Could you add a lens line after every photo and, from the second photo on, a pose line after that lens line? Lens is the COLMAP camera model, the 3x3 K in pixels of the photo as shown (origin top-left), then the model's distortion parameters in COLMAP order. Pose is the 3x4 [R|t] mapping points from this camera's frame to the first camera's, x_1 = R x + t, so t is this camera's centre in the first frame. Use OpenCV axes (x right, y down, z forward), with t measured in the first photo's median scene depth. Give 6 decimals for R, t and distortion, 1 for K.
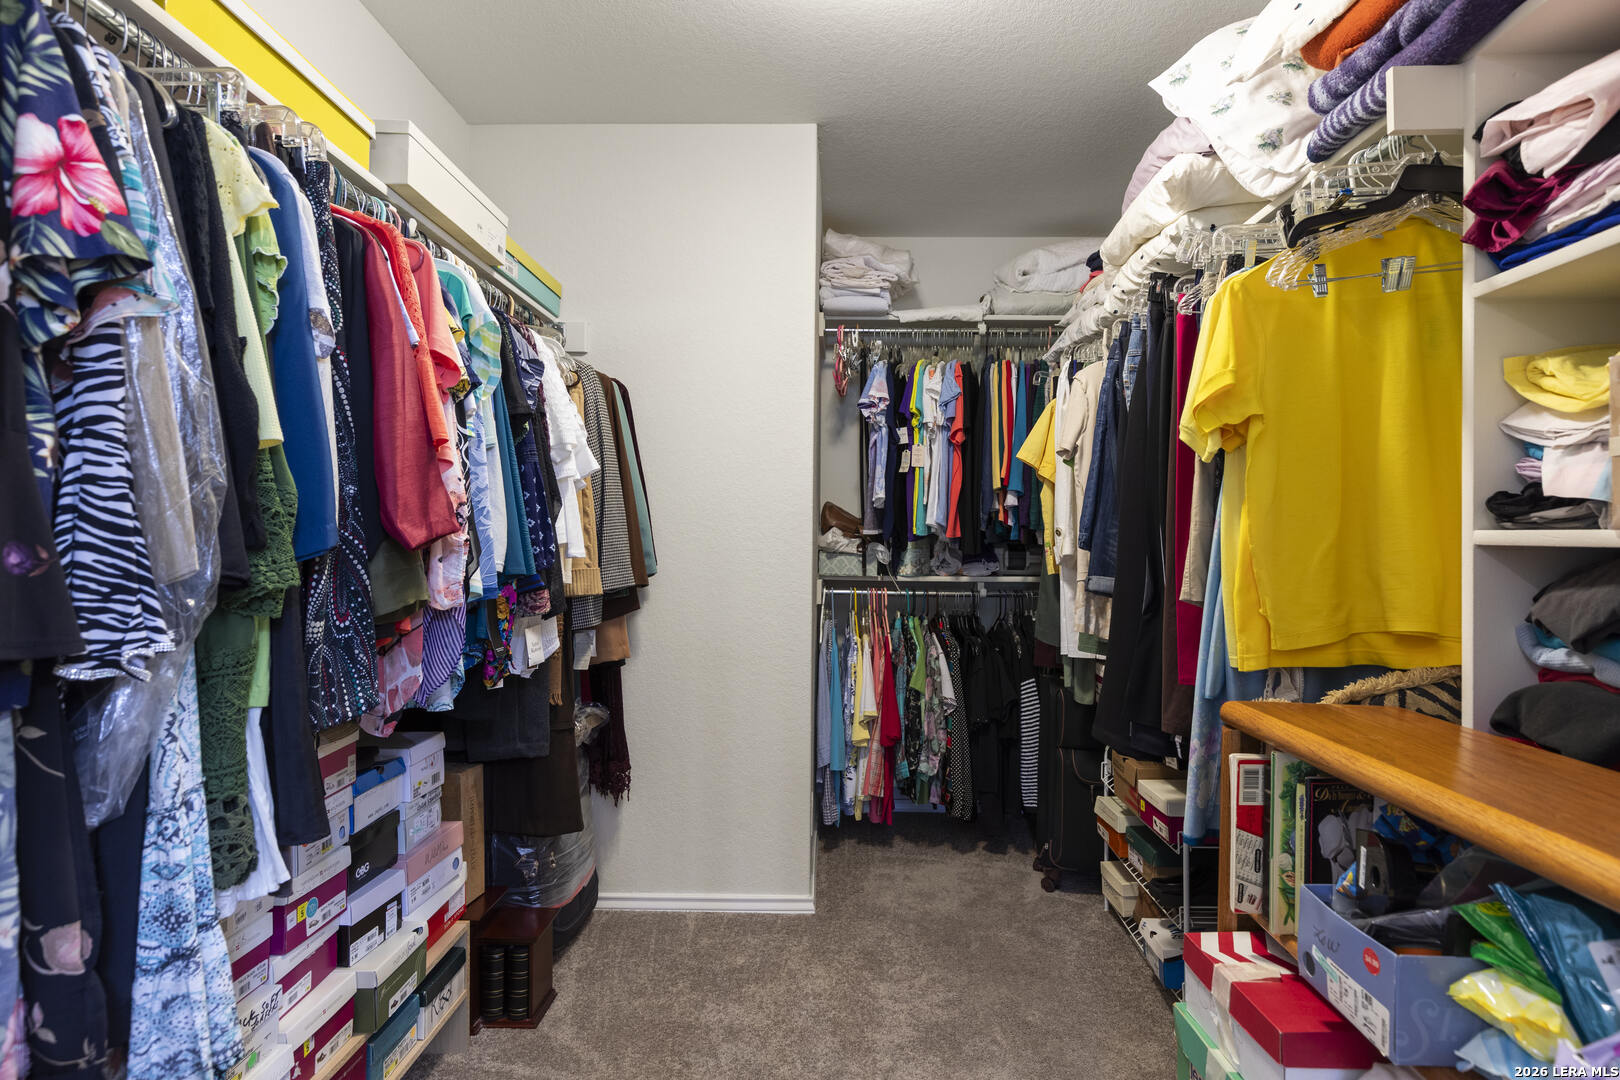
lens RADIAL K [[825.3, 0, 810.0], [0, 825.3, 540.0], [0, 0, 1]] dist [-0.000988, -0.000095]
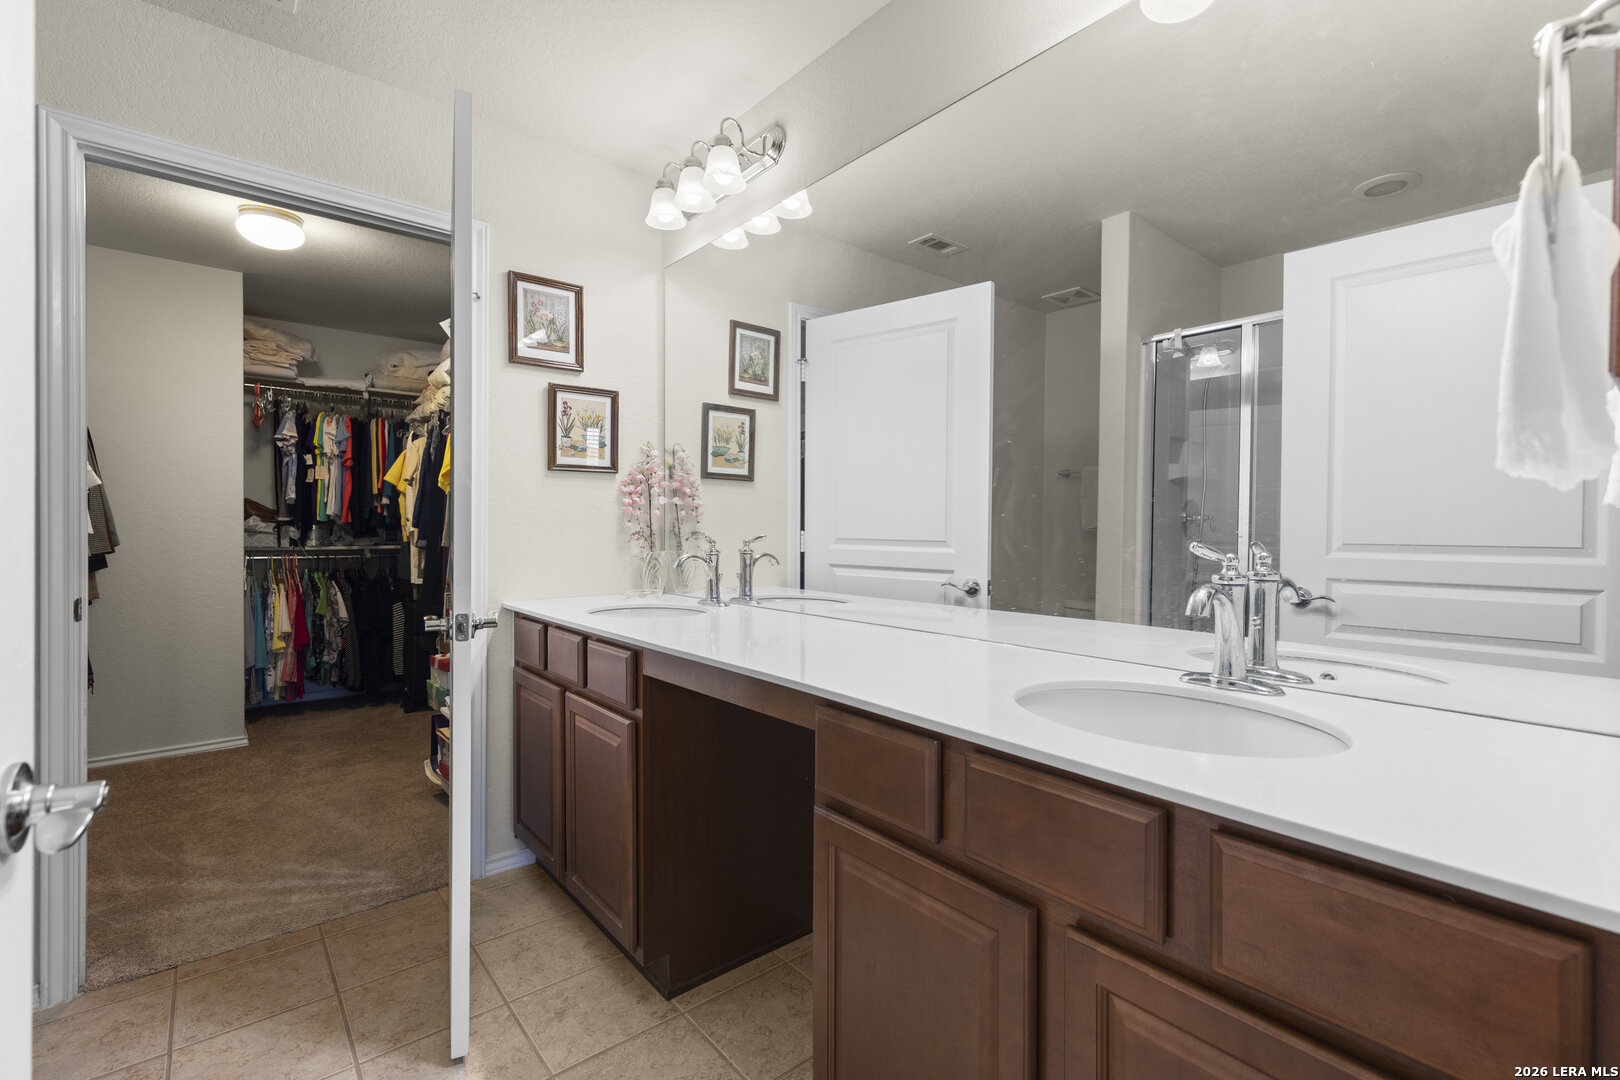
lens RADIAL K [[728.8, 0, 817.4], [0, 728.8, 536.1], [0, 0, 1]] dist [0.010094, -0.000450]
pose [[0.748936, -0.011931, 0.662535, -0.094572], [0.001765, 0.999870, 0.016011, 0.002914], [-0.662640, -0.010821, 0.748860, -0.749979]]
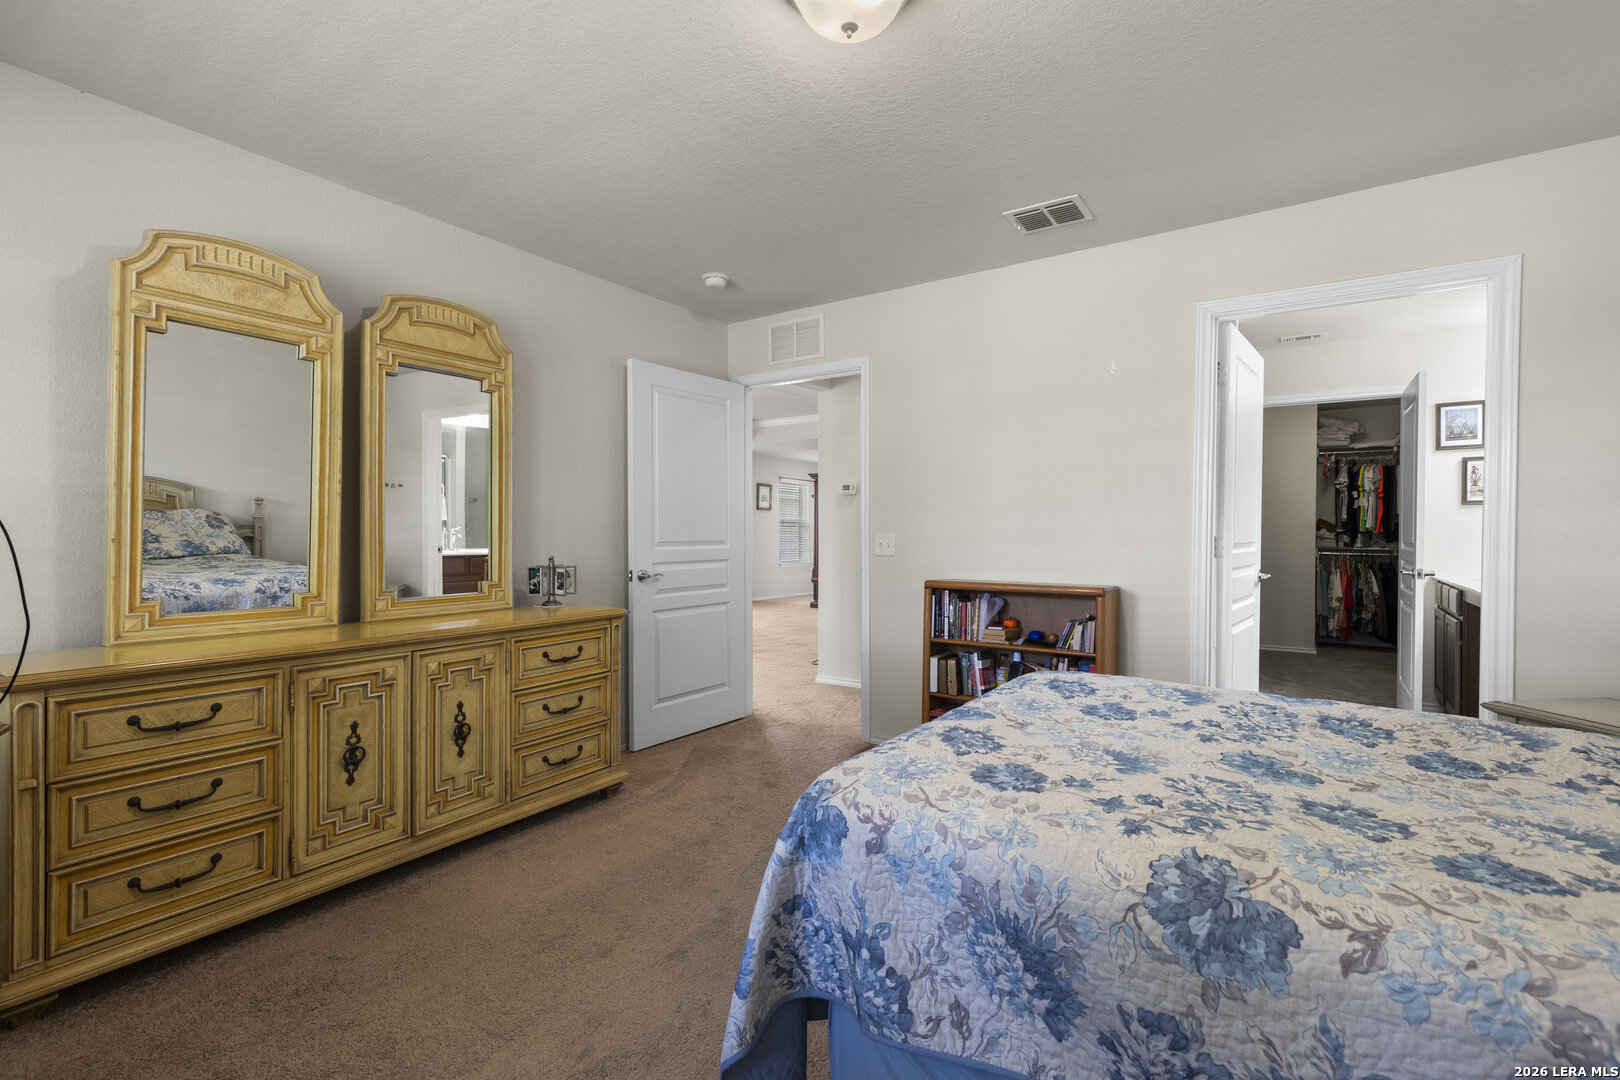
lens RADIAL K [[728.8, 0, 817.4], [0, 728.8, 536.1], [0, 0, 1]] dist [0.010094, -0.000450]
pose [[0.844764, -0.000790, -0.535139, -0.089397], [0.001998, 0.999997, 0.001677, 0.001403], [0.535136, -0.002486, 0.844763, -1.953444]]
